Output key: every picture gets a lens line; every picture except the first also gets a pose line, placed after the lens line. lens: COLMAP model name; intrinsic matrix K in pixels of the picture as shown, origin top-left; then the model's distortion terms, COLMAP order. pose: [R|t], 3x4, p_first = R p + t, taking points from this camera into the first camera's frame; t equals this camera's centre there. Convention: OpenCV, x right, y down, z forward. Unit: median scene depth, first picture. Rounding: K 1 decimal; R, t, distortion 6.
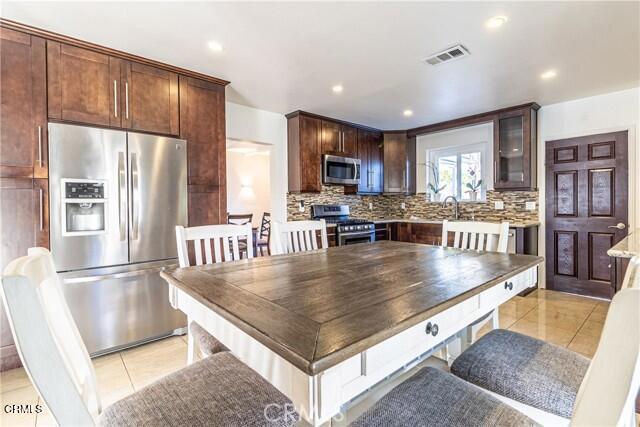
lens RADIAL K [[300.0, 0, 320.1], [0, 300.0, 209.0], [0, 0, 1]] dist [0.000734, -0.000425]
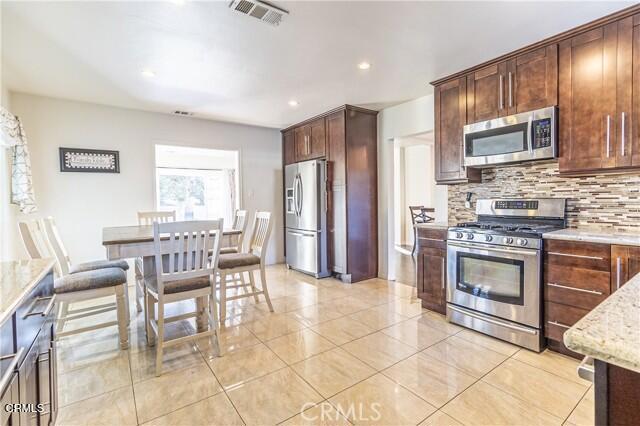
lens RADIAL K [[300.0, 0, 320.5], [0, 300.0, 208.9], [0, 0, 1]] dist [0.000734, -0.000425]
pose [[-0.097748, 0.029944, -0.994761, 0.722005], [-0.010175, 0.999465, 0.031086, -0.007723], [0.995159, 0.013160, -0.097391, 0.723518]]
